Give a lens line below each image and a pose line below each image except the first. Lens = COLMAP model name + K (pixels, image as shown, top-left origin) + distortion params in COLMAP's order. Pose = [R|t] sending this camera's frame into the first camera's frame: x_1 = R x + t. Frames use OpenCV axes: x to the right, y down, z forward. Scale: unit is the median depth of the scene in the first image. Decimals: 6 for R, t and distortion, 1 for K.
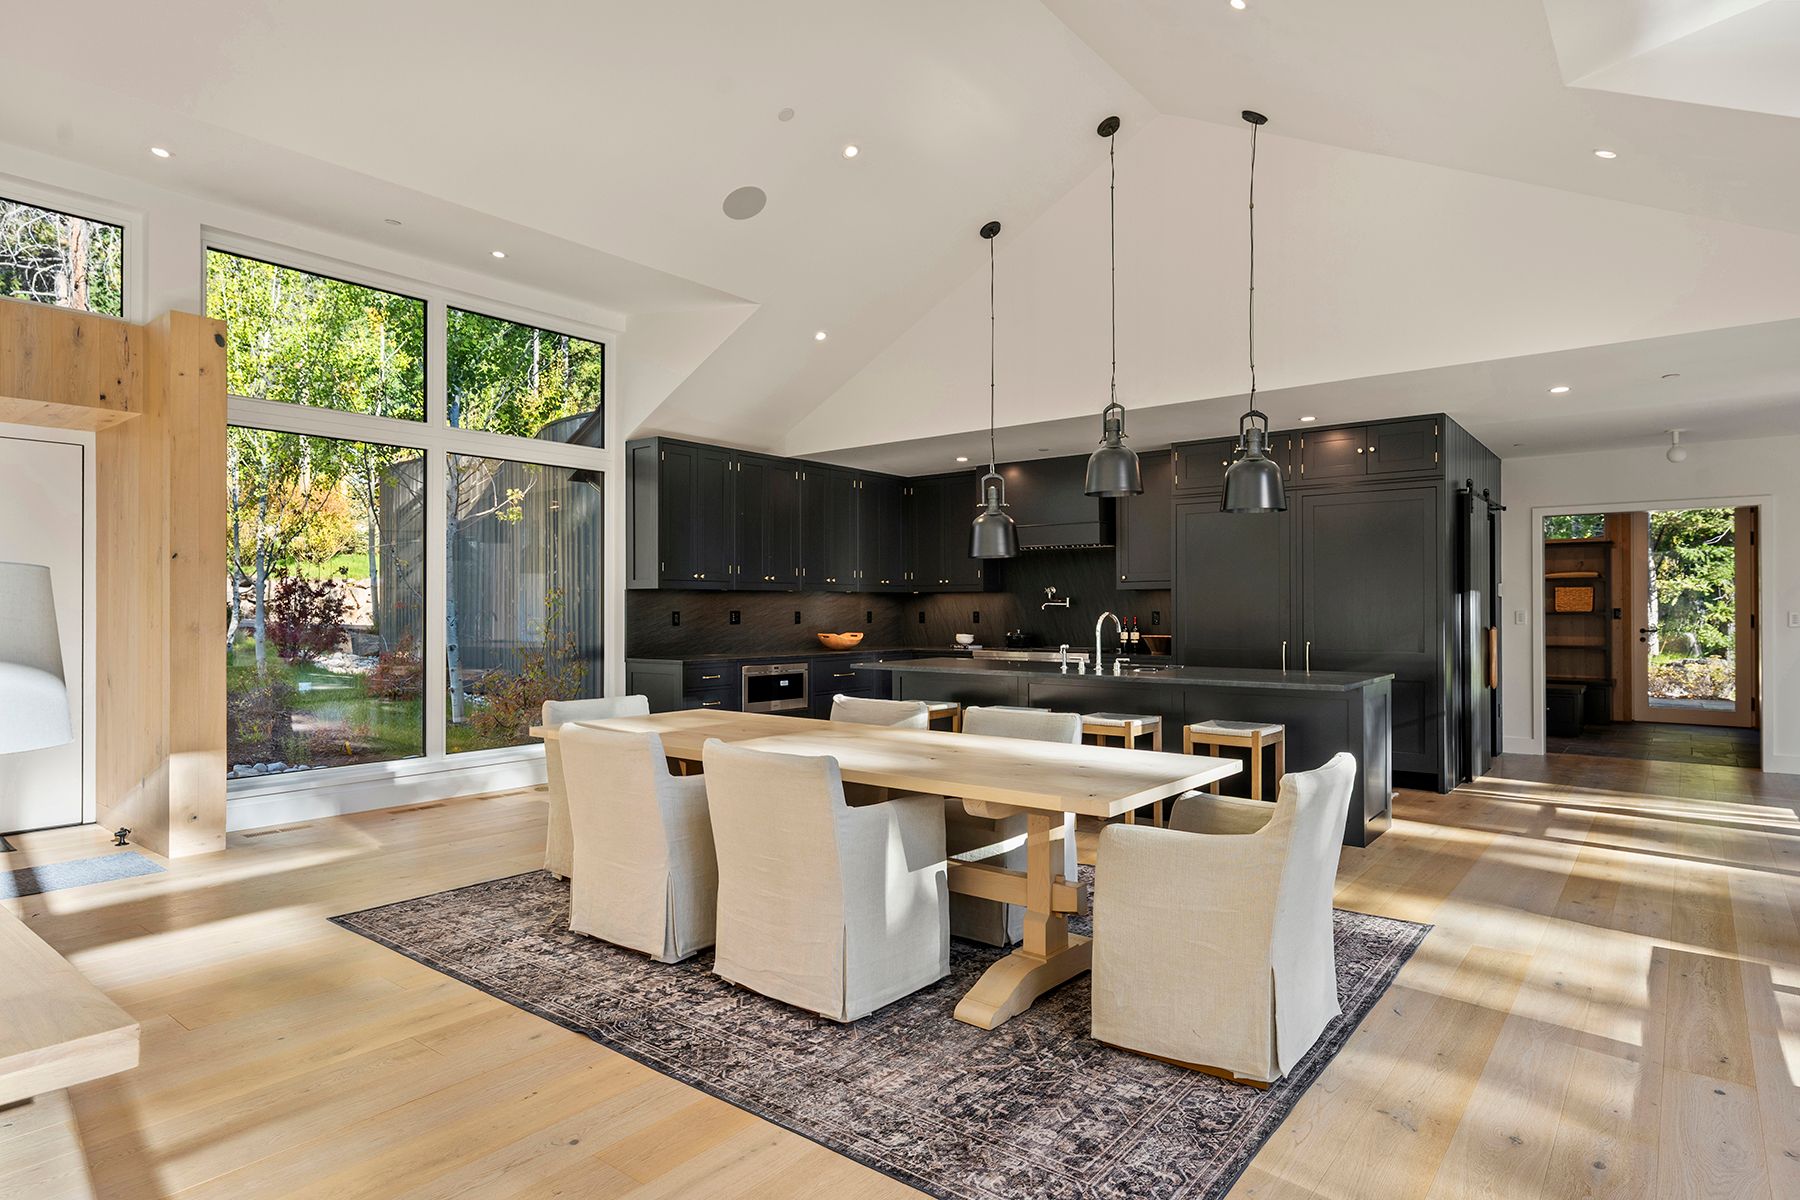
lens RADIAL K [[986.6, 0, 900.0], [0, 986.6, 600.0], [0, 0, 1]] dist [0.001021, 0.000558]
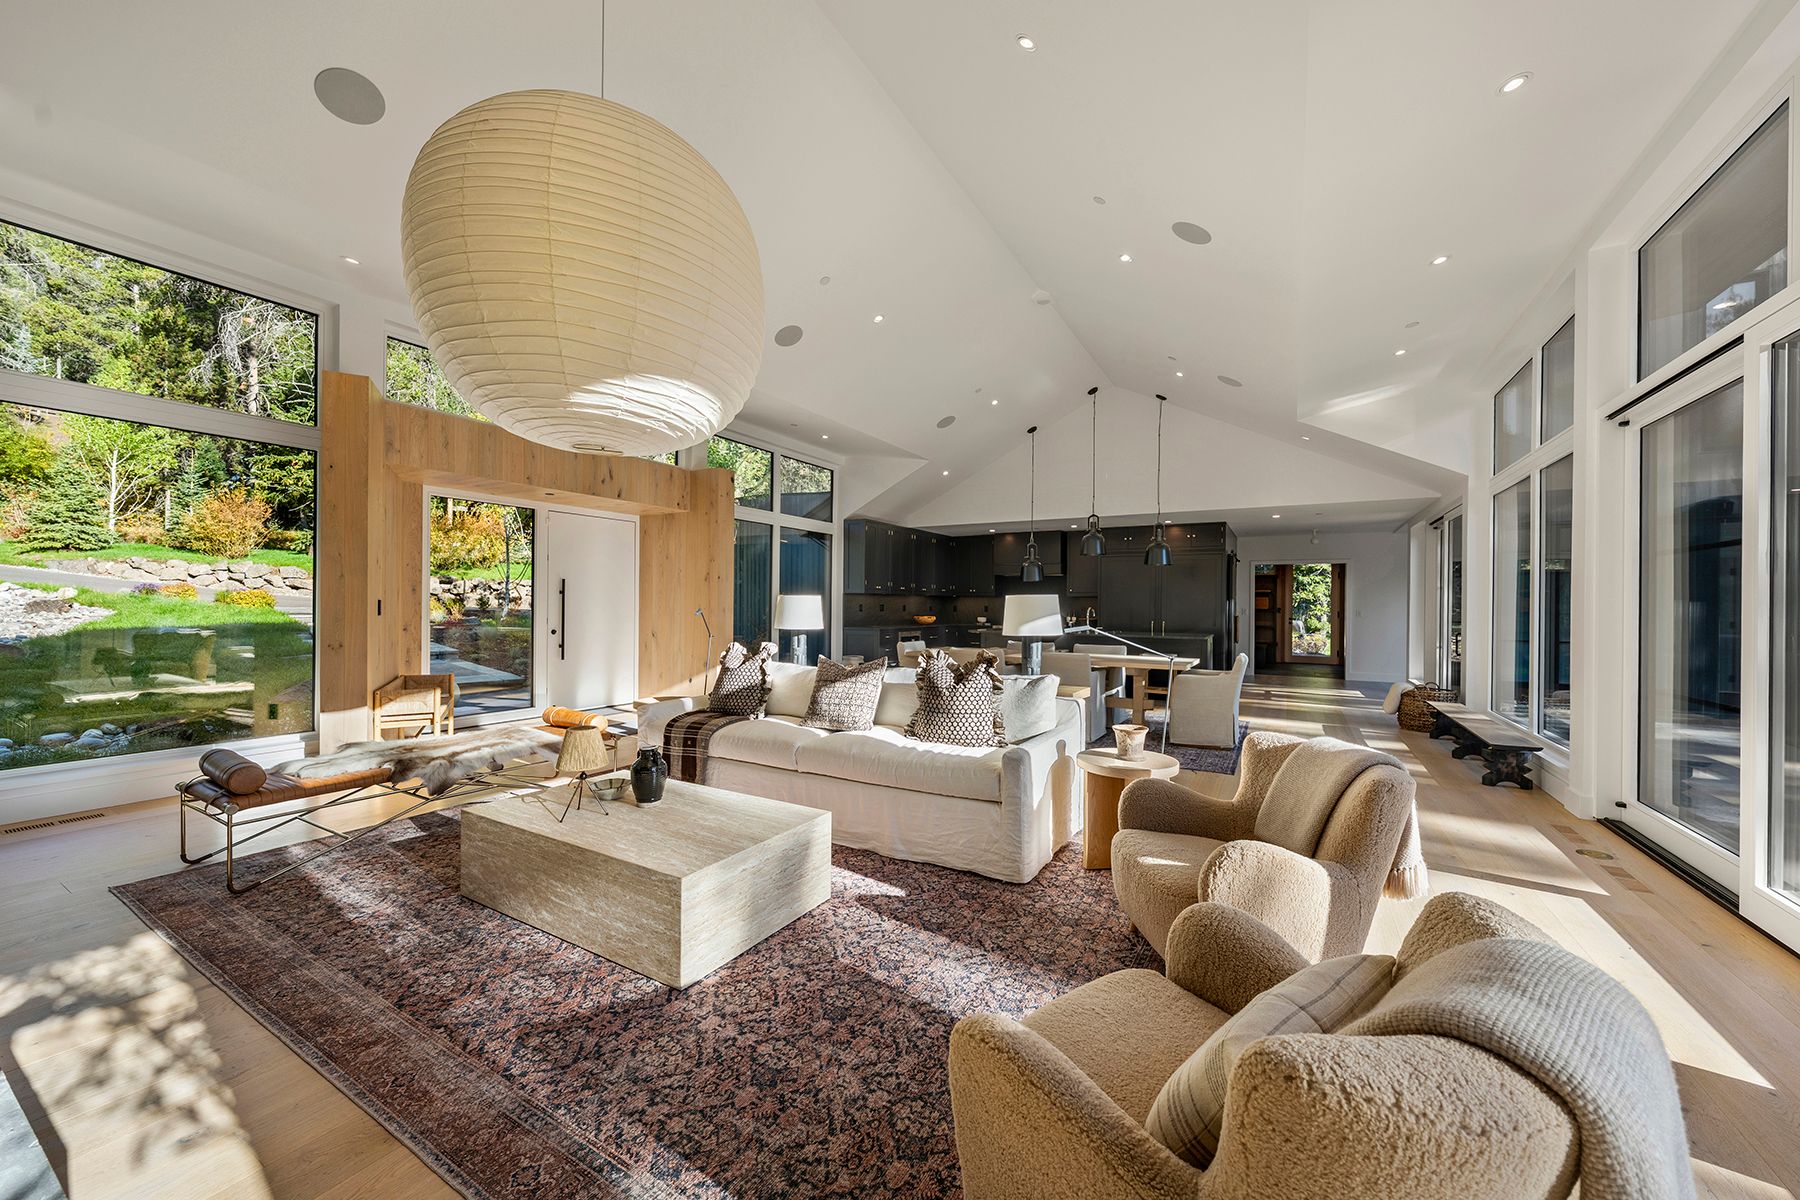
lens RADIAL K [[658.4, 0, 900.0], [0, 658.4, 600.0], [0, 0, 1]] dist [0.000629, 0.000081]
pose [[0.989879, 0.012760, 0.141337, -0.349392], [-0.013429, 0.999903, 0.003781, -0.003566], [-0.141275, -0.005641, 0.989954, -0.344986]]
